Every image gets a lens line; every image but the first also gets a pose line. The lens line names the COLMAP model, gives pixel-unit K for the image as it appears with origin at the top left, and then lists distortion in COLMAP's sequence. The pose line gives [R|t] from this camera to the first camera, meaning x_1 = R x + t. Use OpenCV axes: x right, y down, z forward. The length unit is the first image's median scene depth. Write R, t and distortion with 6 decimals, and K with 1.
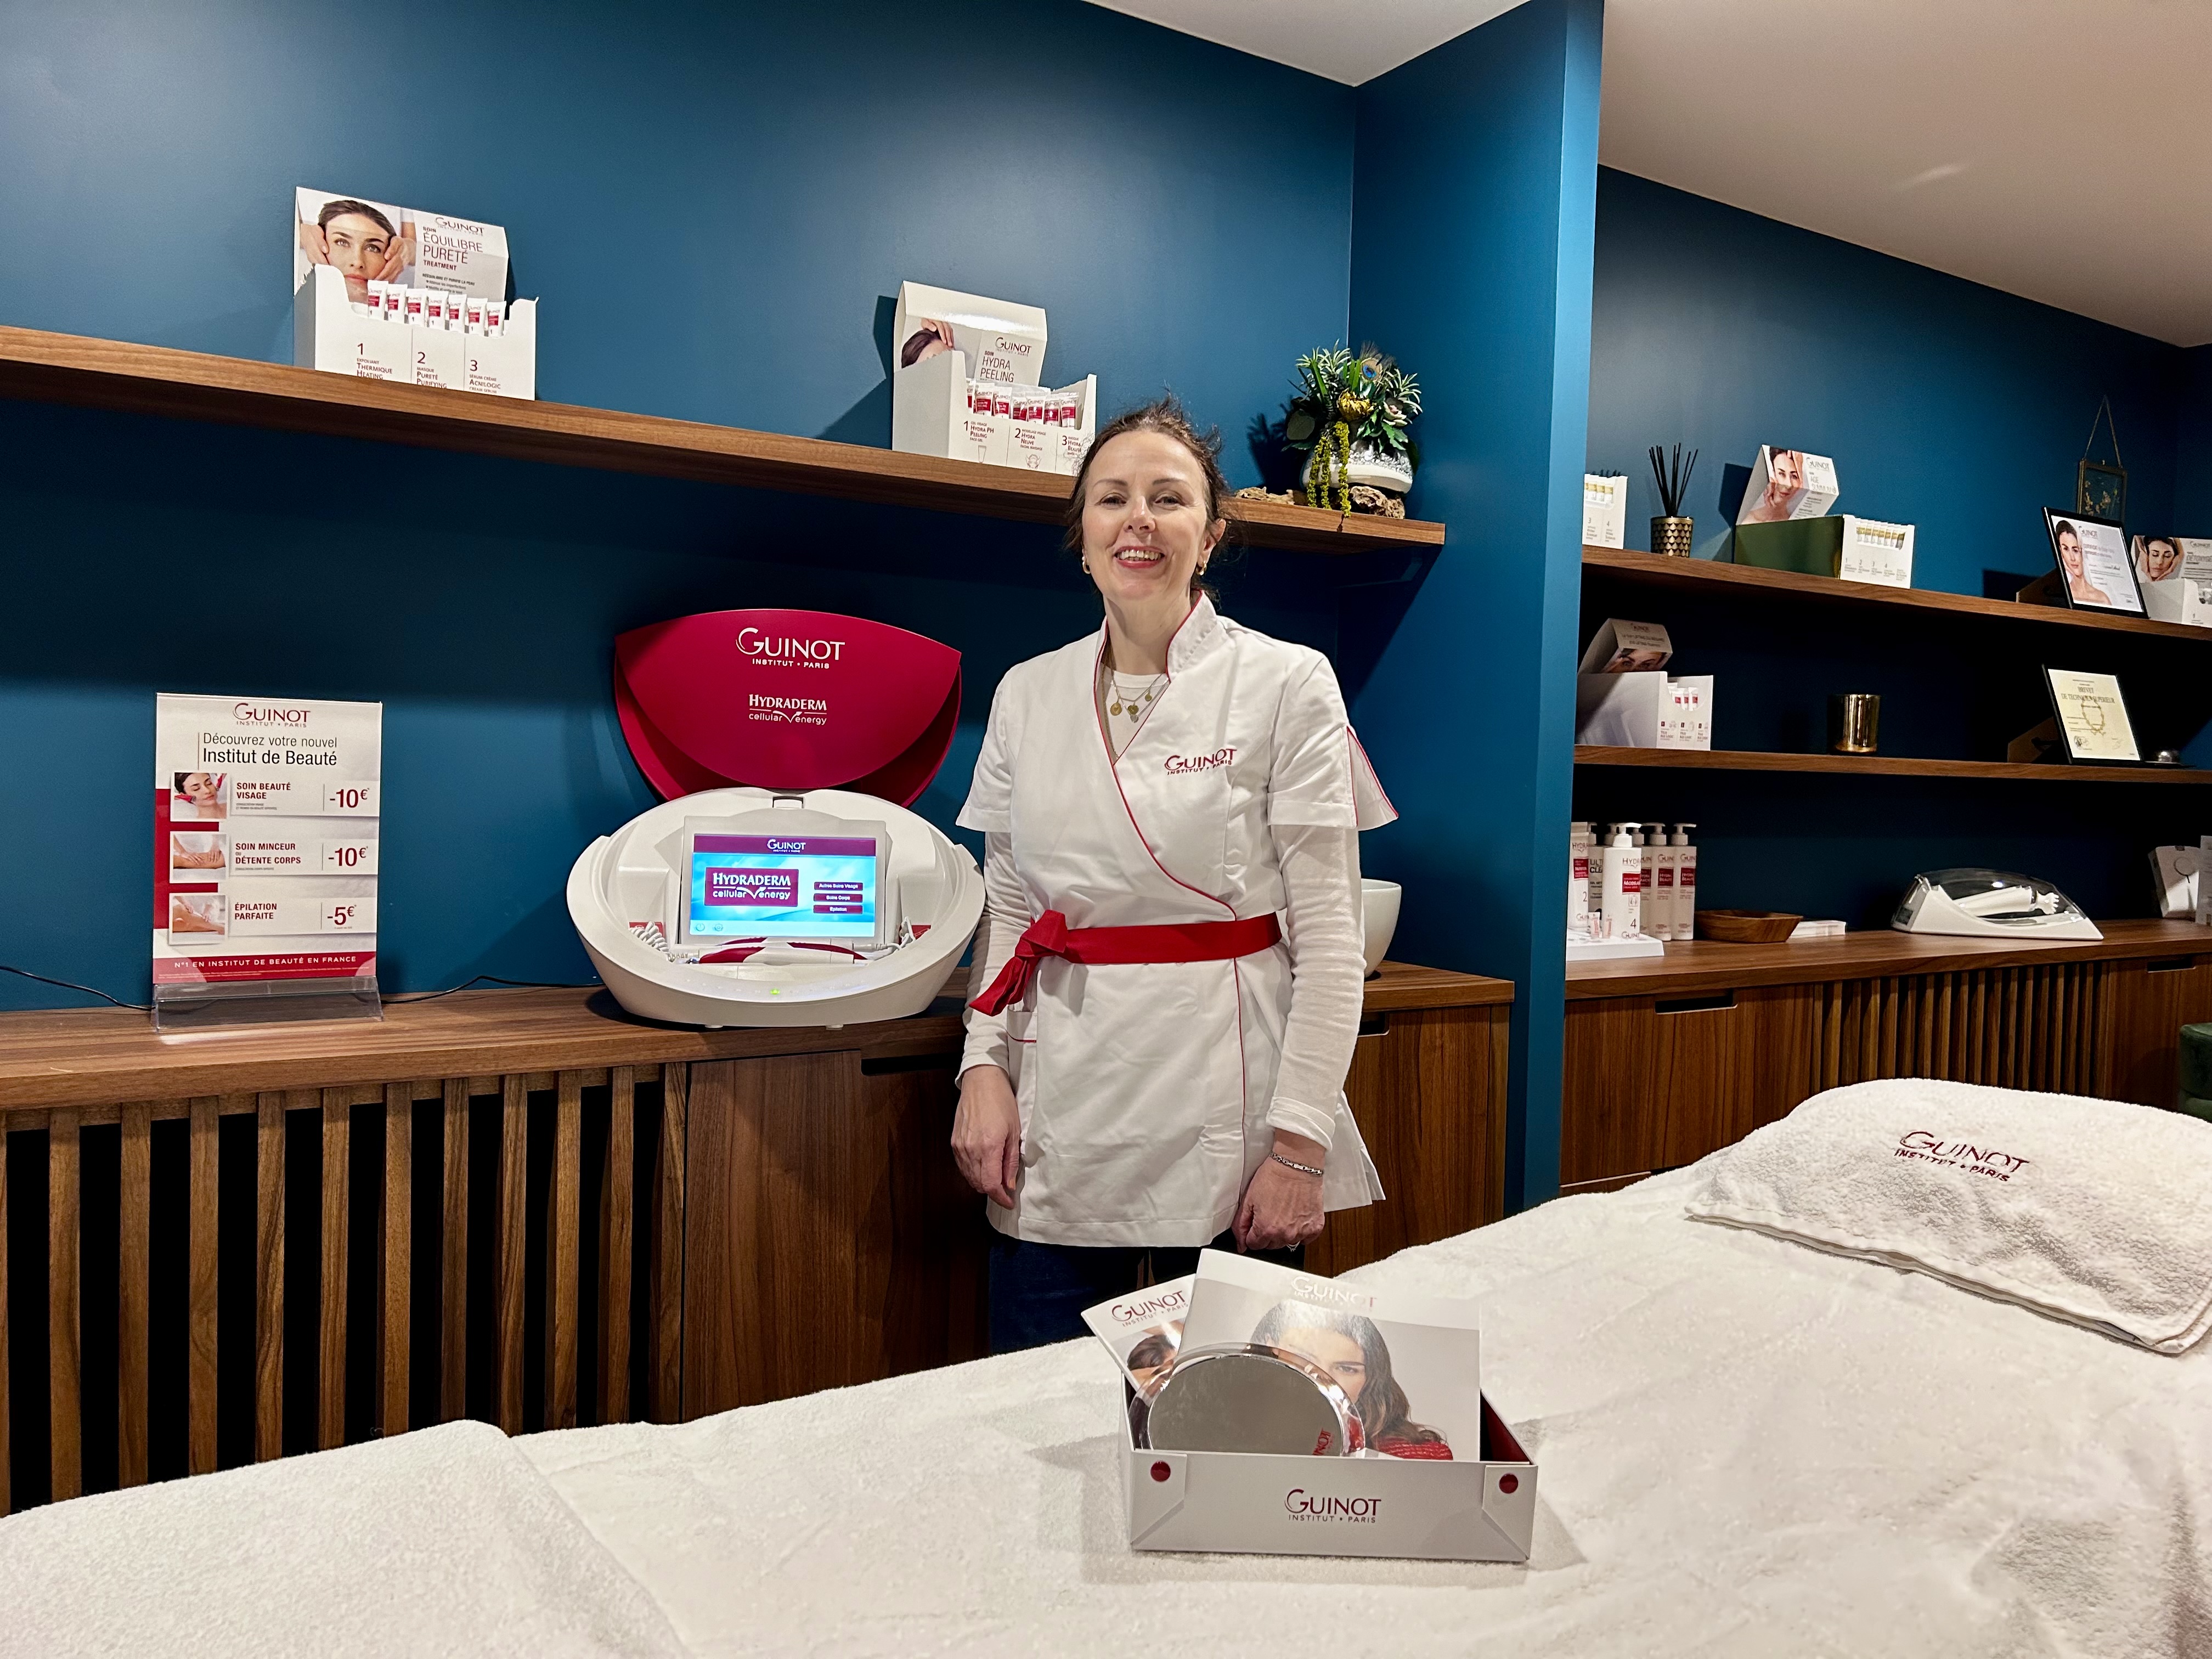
lens RADIAL K [[1671.8, 0, 1118.8], [0, 1671.8, 835.4], [0, 0, 1]] dist [0.036751, -0.037614]
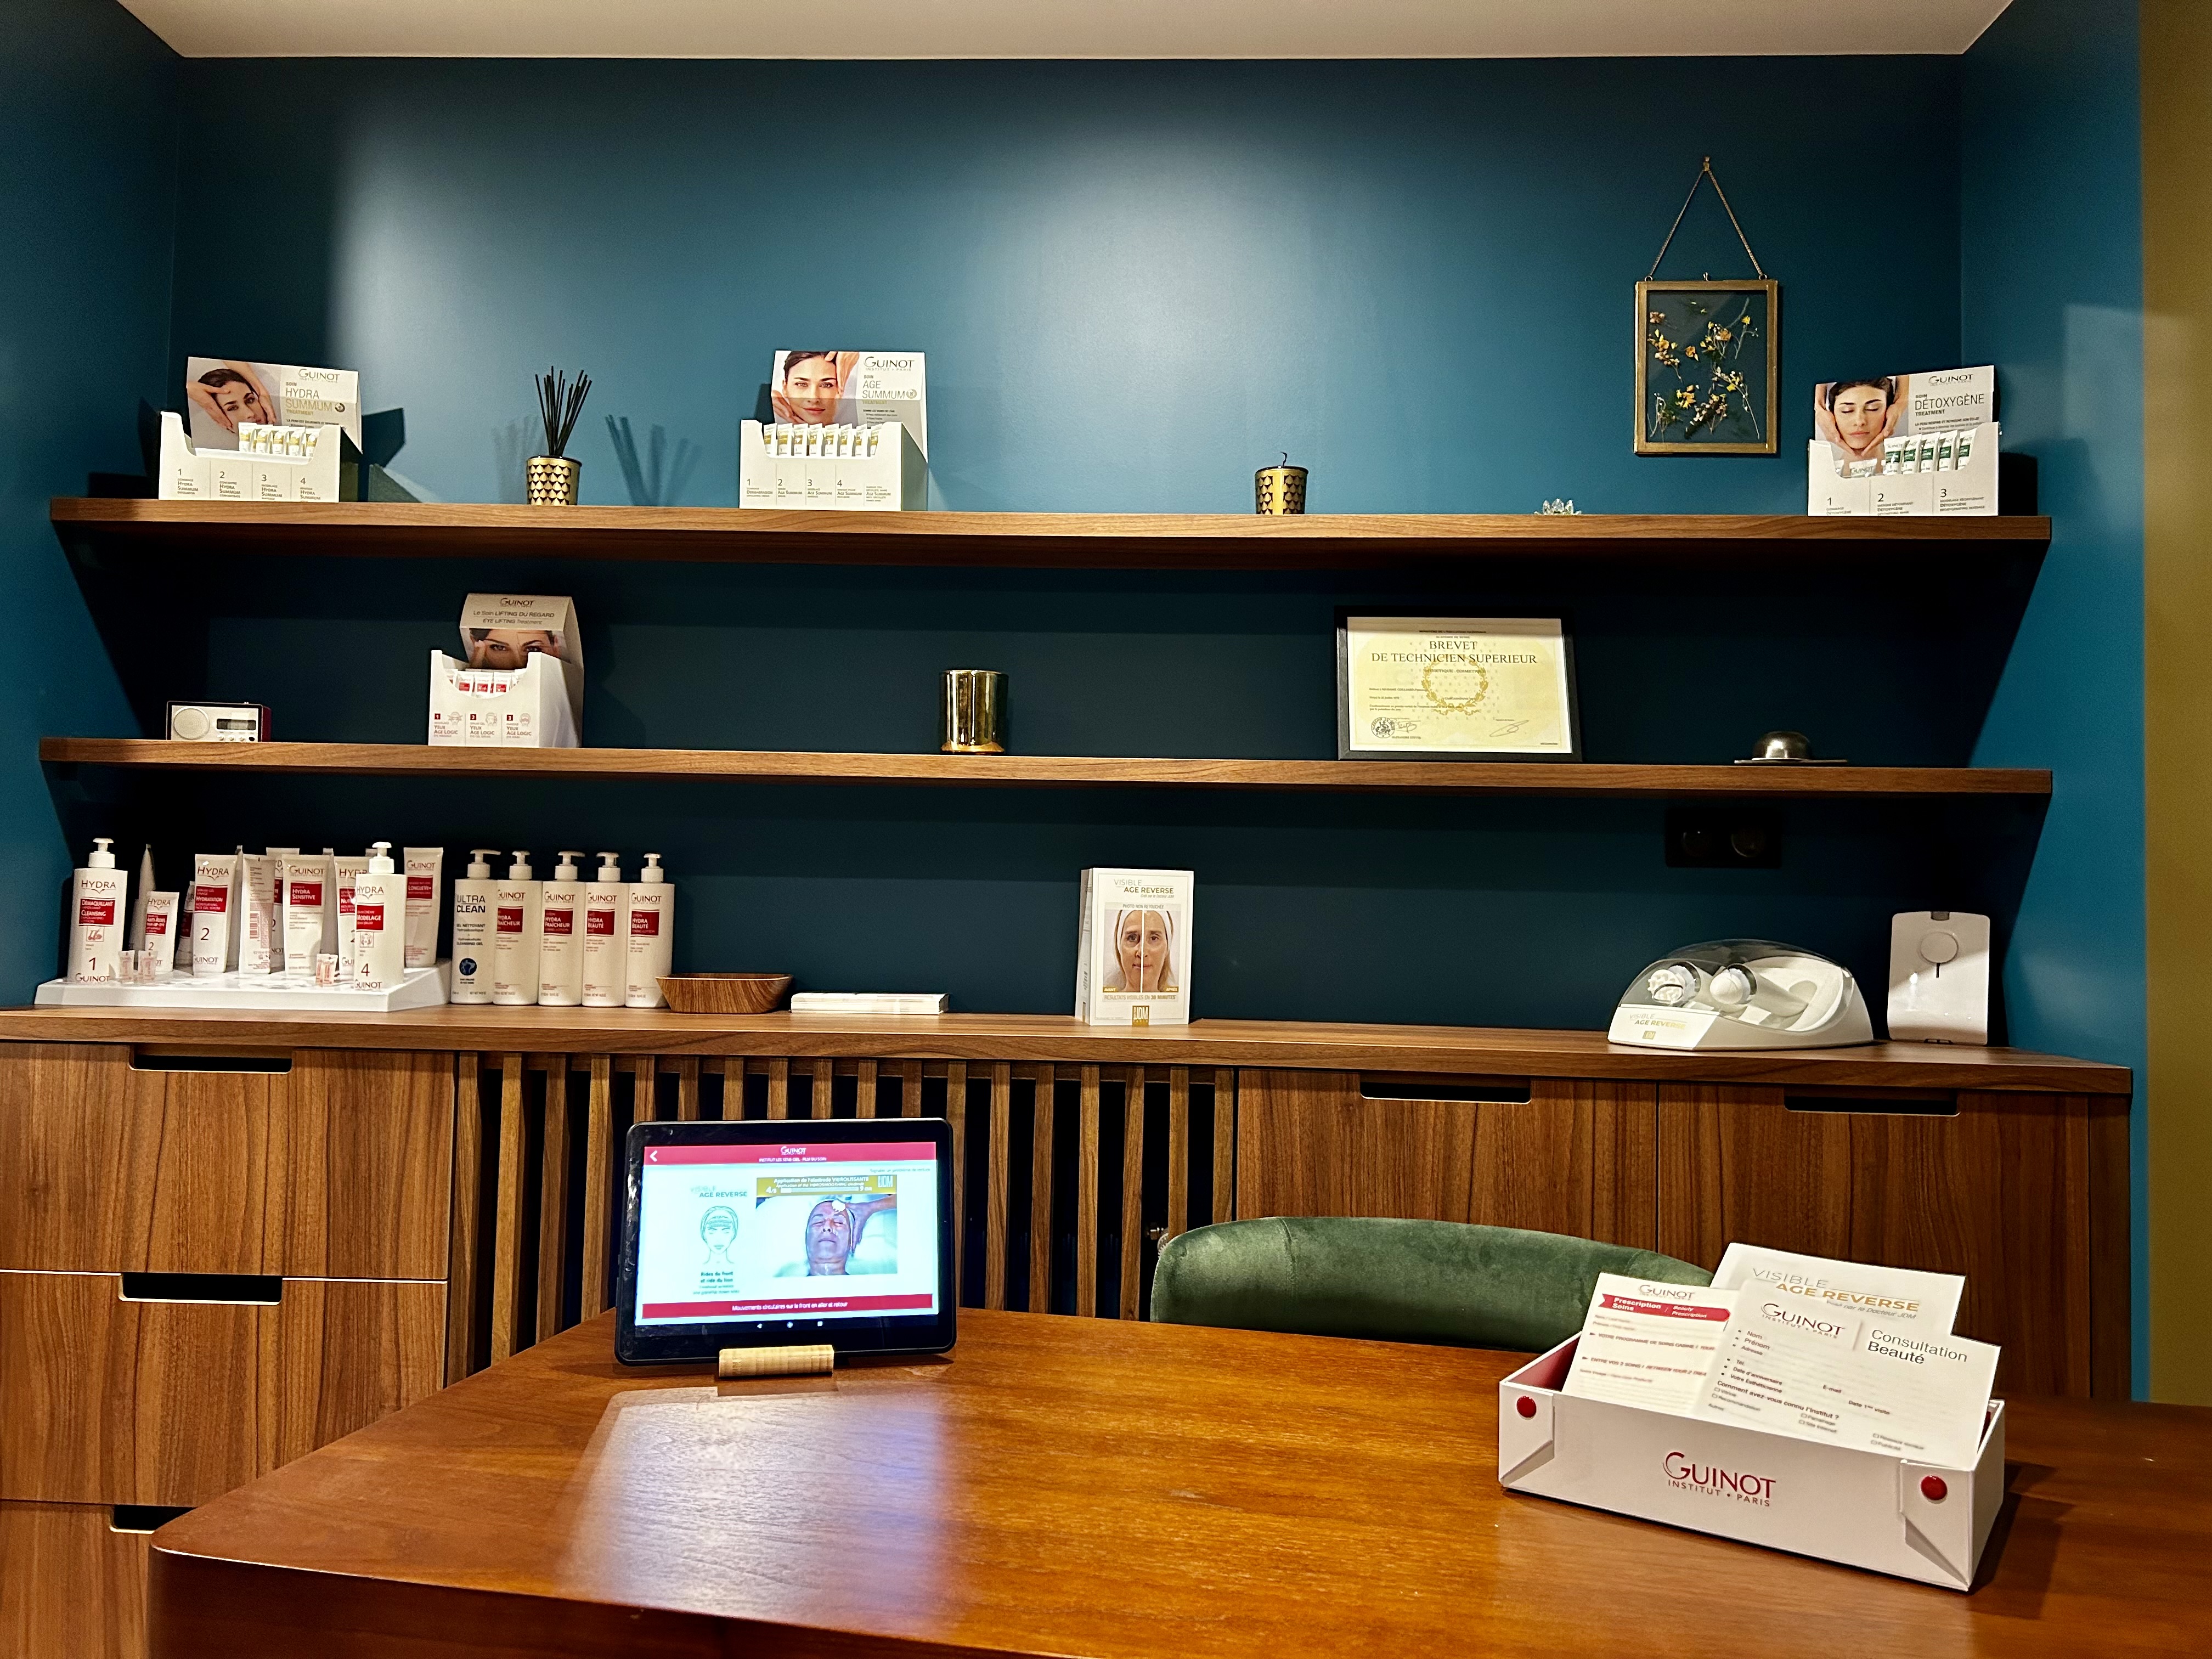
lens RADIAL K [[1650.1, 0, 1106.0], [0, 1650.1, 829.5], [0, 0, 1]] dist [0.070628, -0.071638]
pose [[0.816506, -0.032173, -0.576440, 1.600875], [-0.022257, 0.995950, -0.087114, 0.073624], [0.576908, 0.083959, 0.812483, 0.861982]]
